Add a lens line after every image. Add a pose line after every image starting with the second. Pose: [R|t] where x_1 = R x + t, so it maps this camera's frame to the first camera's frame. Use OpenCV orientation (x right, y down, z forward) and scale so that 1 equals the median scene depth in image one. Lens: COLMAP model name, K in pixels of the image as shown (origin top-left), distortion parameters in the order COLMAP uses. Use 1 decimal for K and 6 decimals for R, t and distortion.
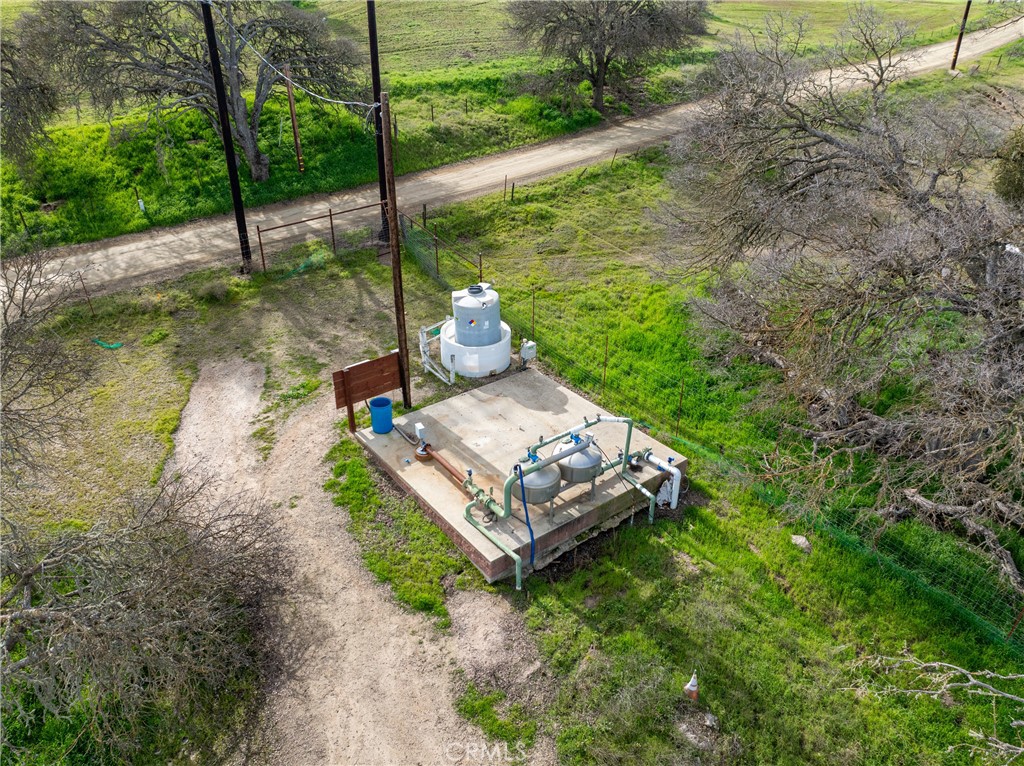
lens RADIAL K [[727.7, 0, 509.7], [0, 727.7, 382.8], [0, 0, 1]] dist [-0.055613, 0.032250]
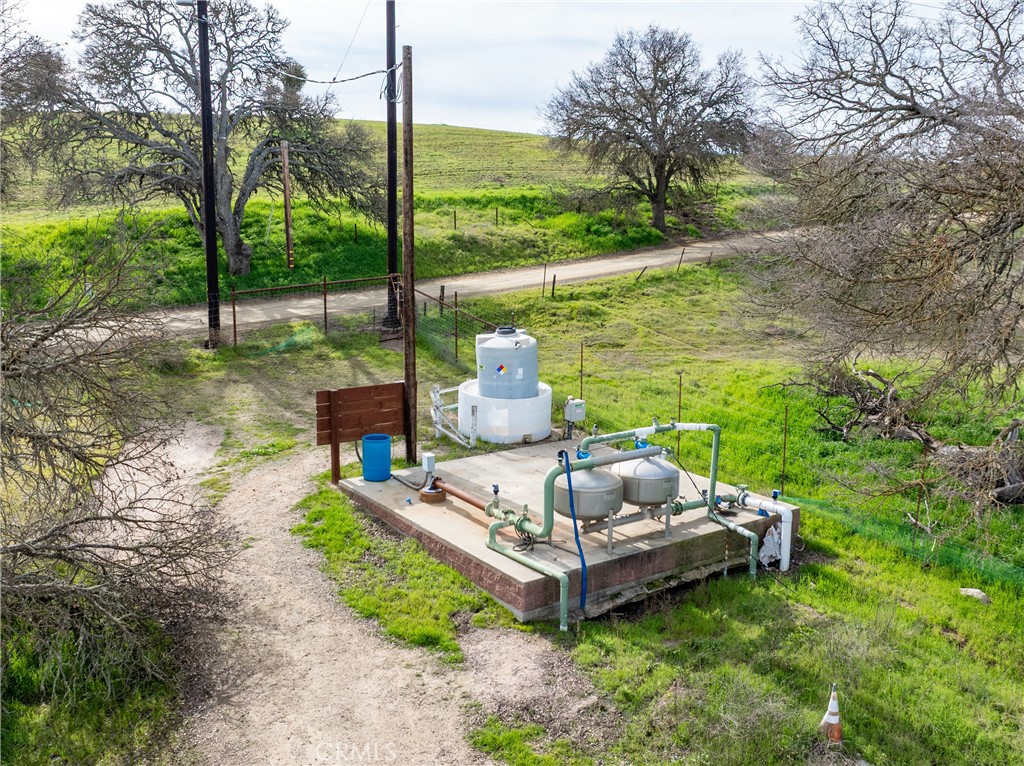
lens RADIAL K [[968.1, 0, 510.6], [0, 968.1, 382.6], [0, 0, 1]] dist [-0.038186, 0.000000]
pose [[0.999294, 0.009059, -0.036454, -0.005329], [-0.019978, 0.950018, -0.311556, 0.276256], [0.031809, 0.312065, 0.949528, 0.047486]]
